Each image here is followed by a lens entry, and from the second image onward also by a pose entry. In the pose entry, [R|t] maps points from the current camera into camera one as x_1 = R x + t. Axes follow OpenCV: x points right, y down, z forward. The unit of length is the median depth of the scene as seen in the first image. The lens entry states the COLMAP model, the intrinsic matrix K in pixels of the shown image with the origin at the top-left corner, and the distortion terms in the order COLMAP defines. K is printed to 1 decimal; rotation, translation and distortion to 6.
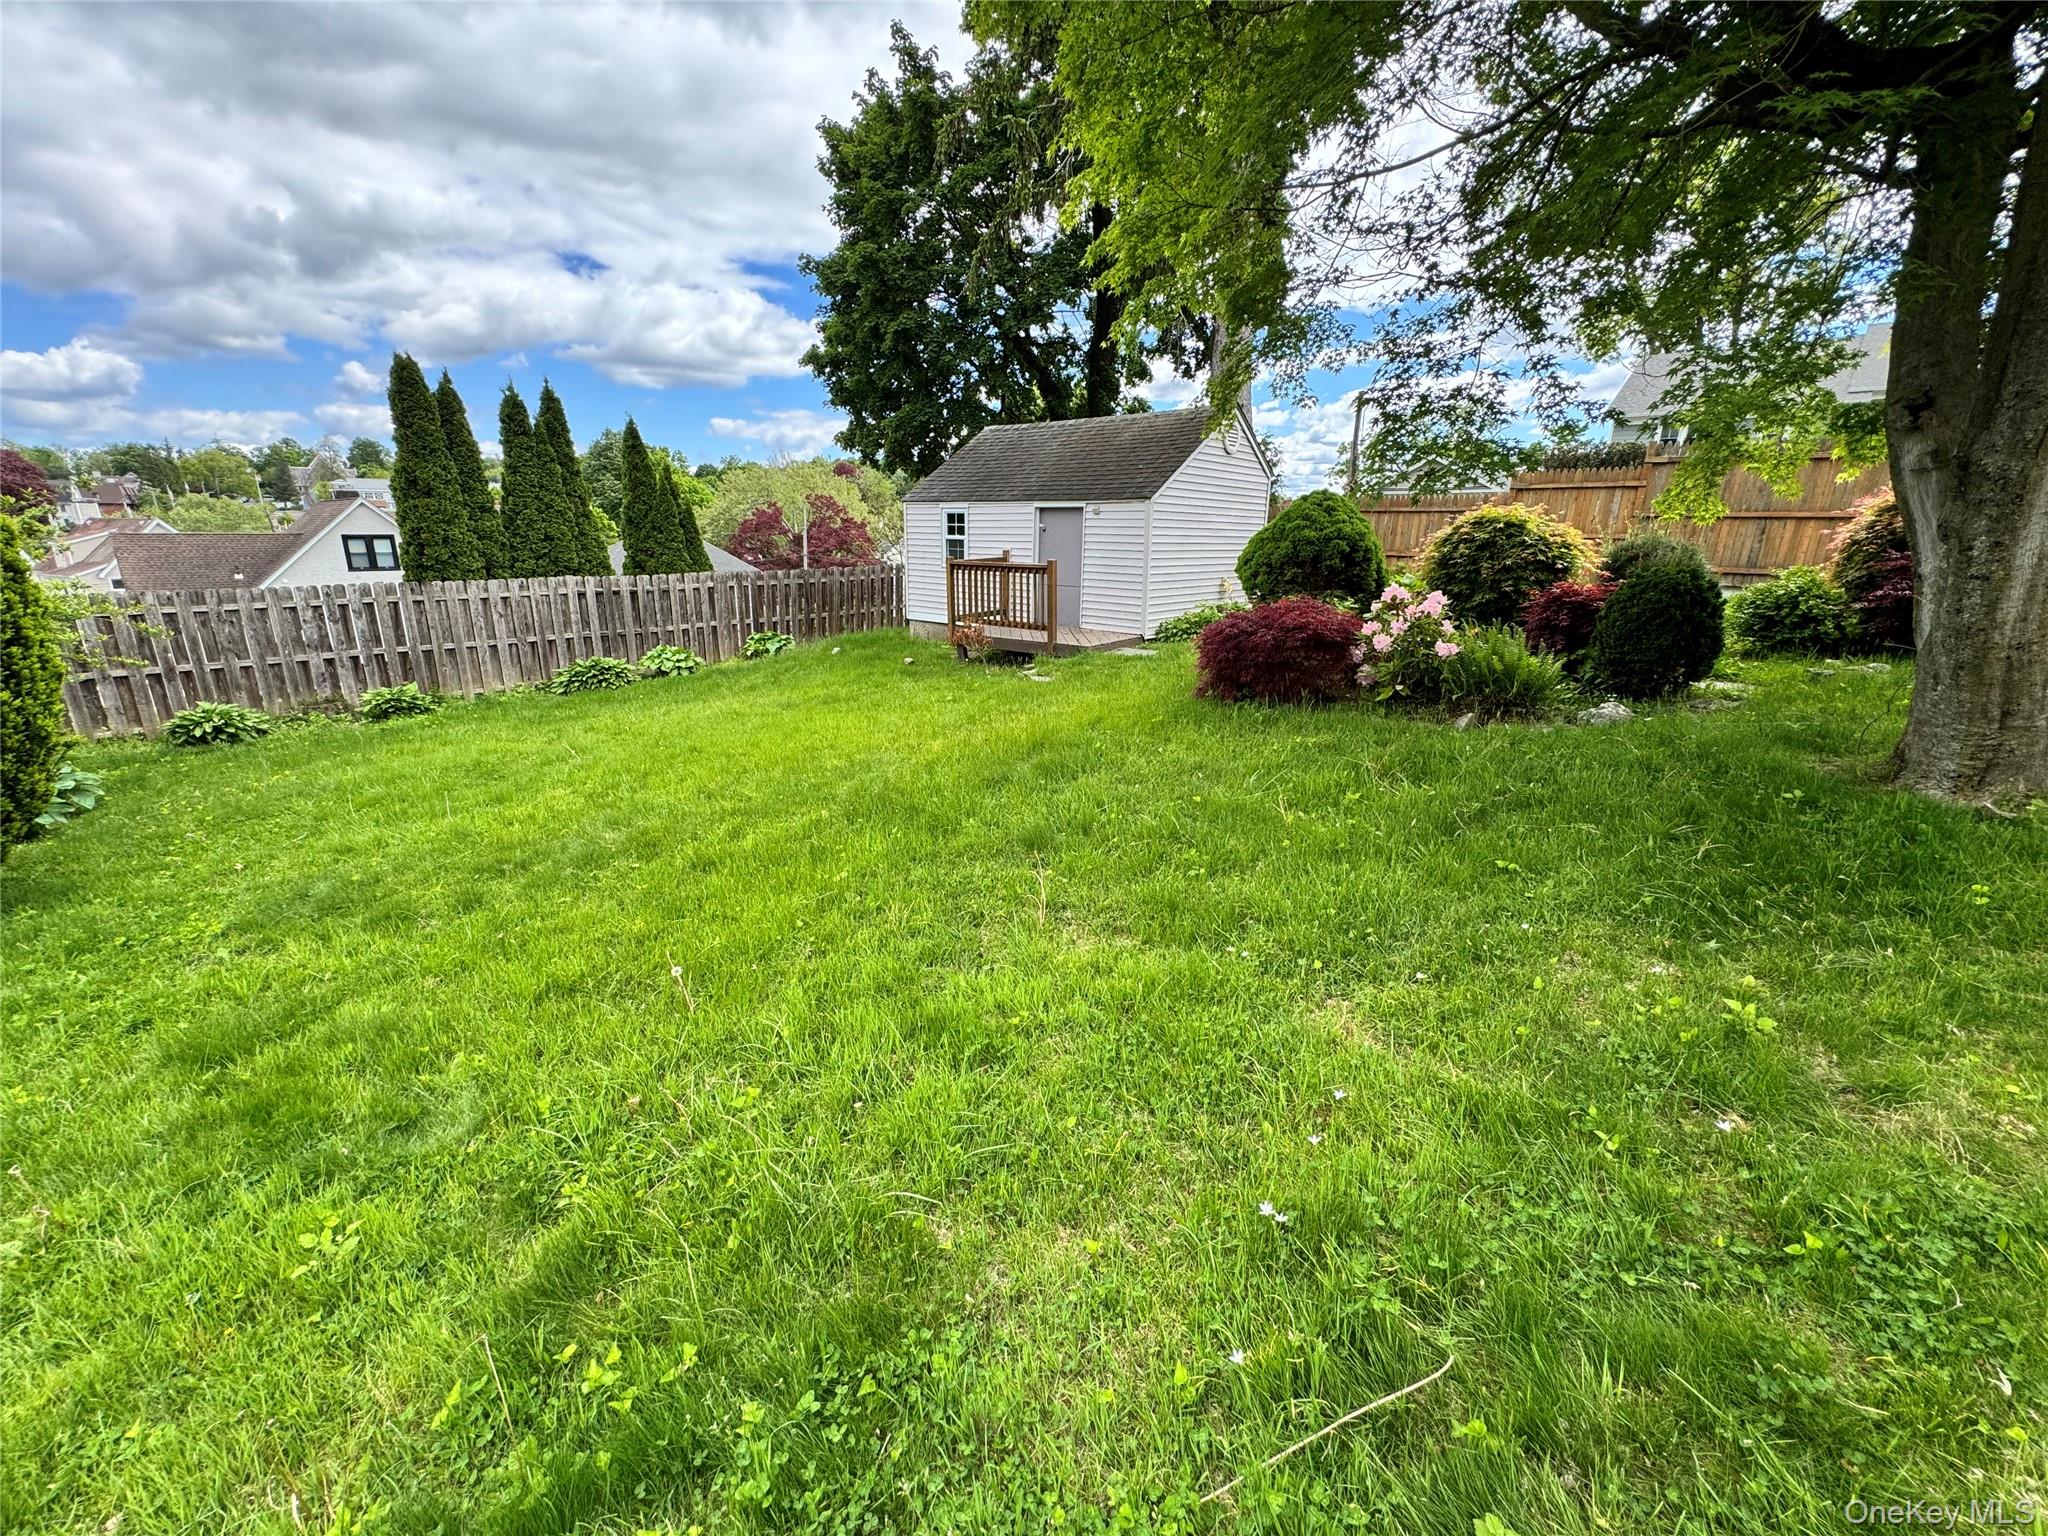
lens RADIAL K [[822.8, 0, 1024.0], [0, 822.8, 761.3], [0, 0, 1]] dist [0.000485, 0.000589]
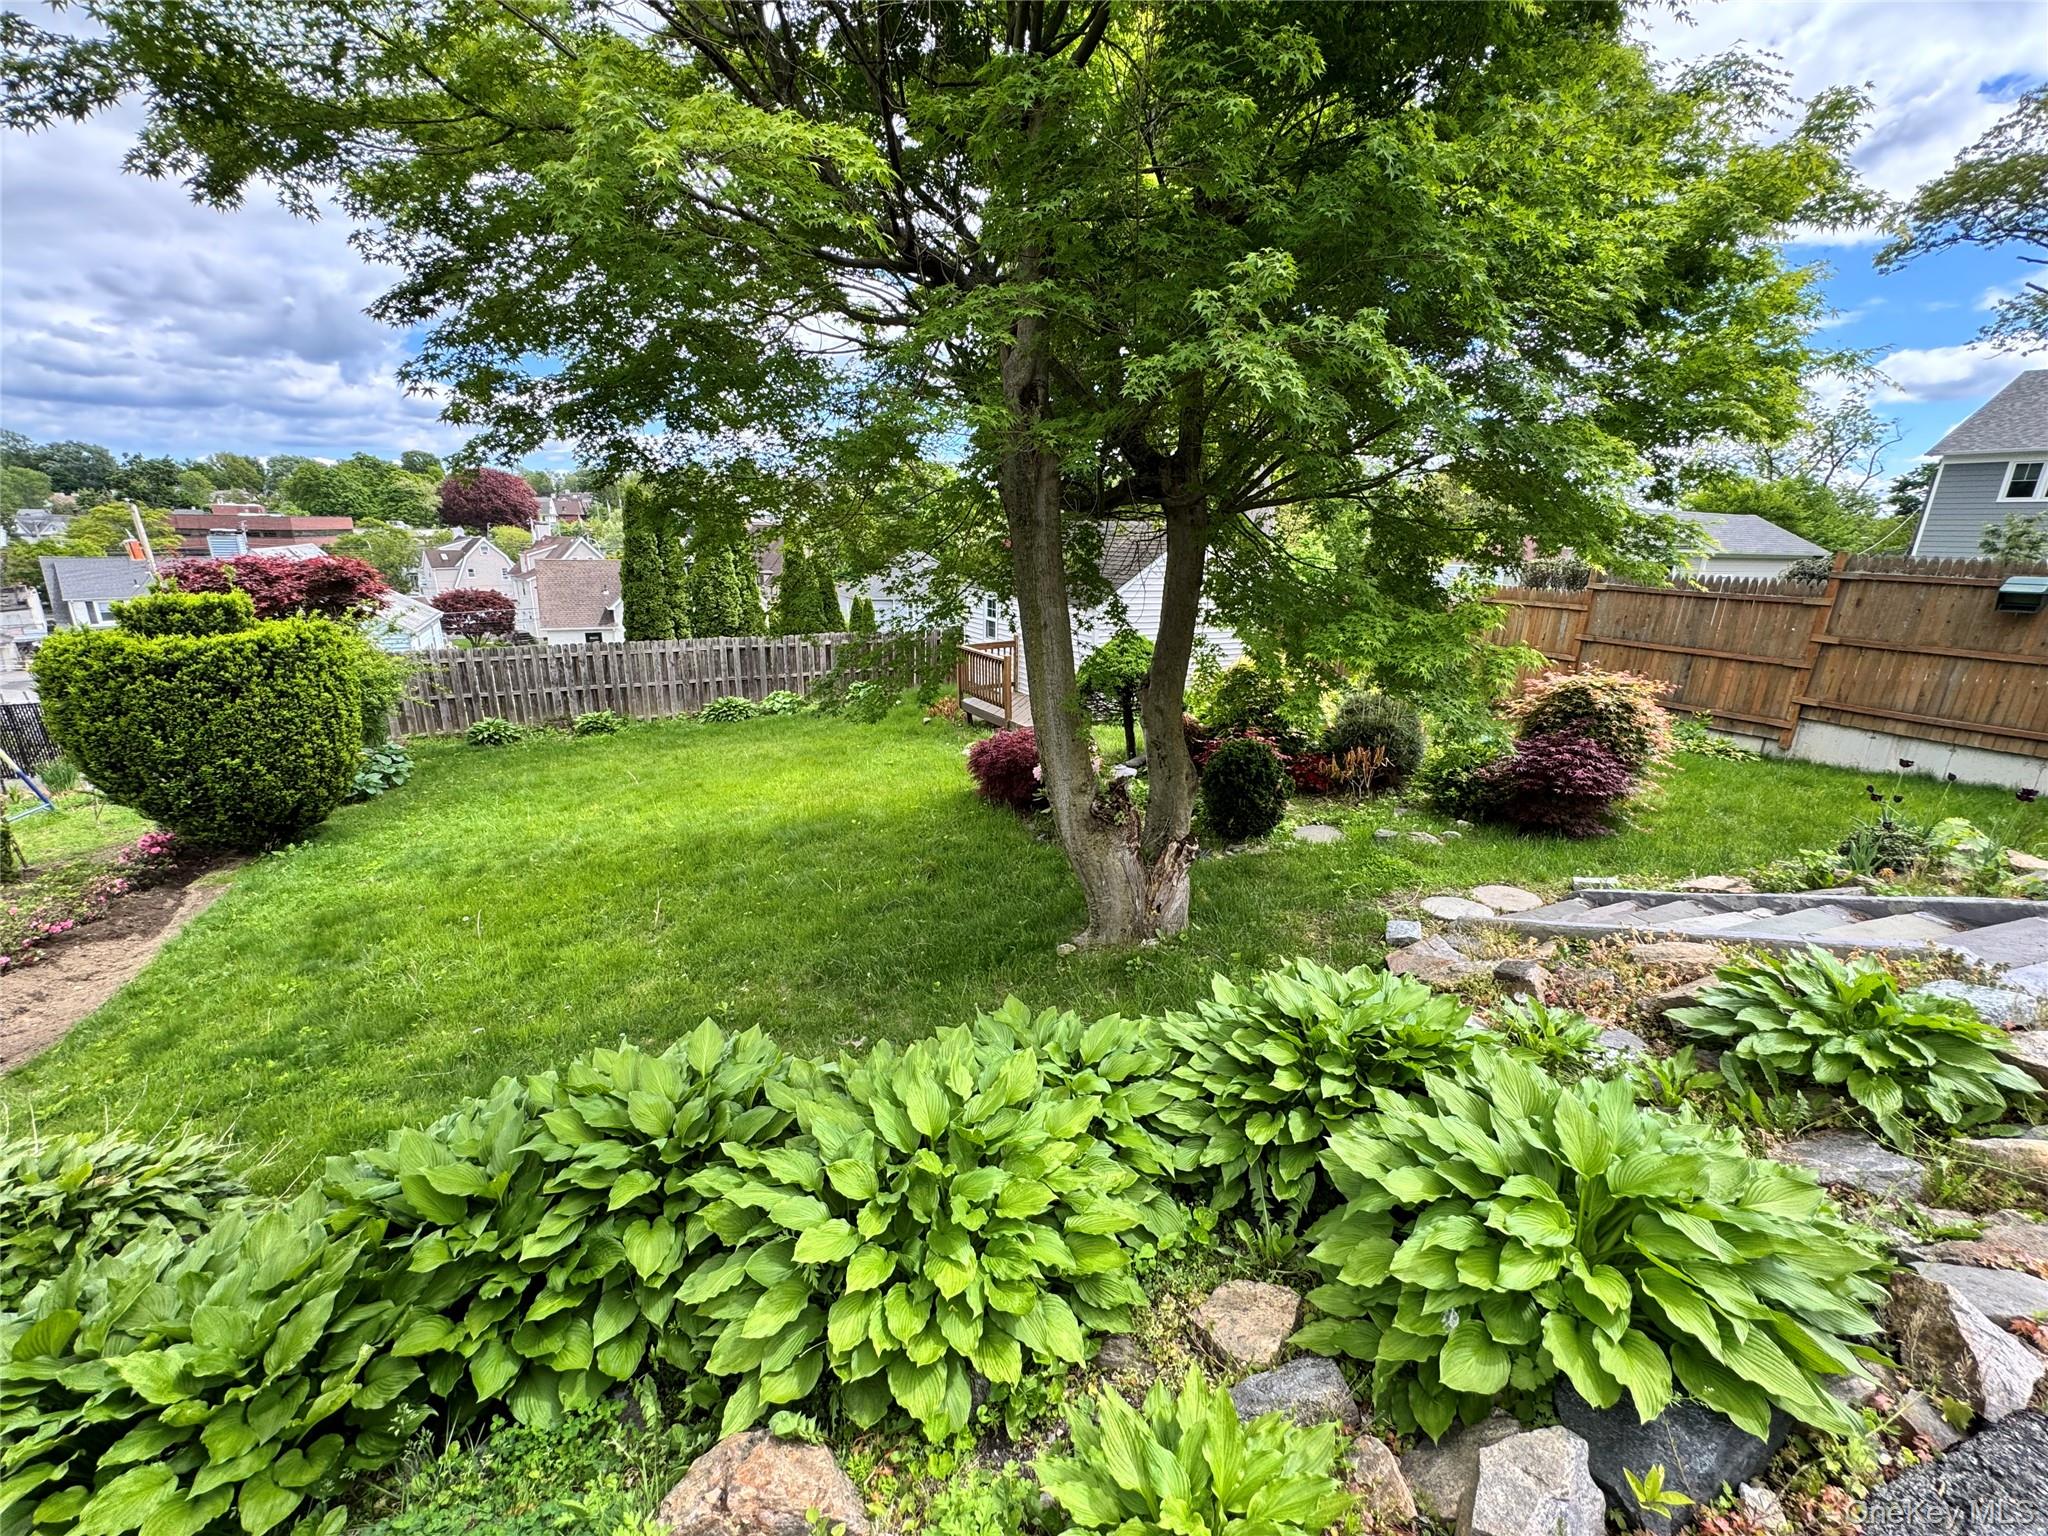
lens RADIAL K [[822.8, 0, 1022.4], [0, 822.8, 774.4], [0, 0, 1]] dist [0.000485, 0.000589]
pose [[0.942923, 0.102635, -0.316799, 0.452553], [-0.100132, 0.994679, 0.024216, -0.092351], [0.317599, 0.008888, 0.948184, -0.174651]]
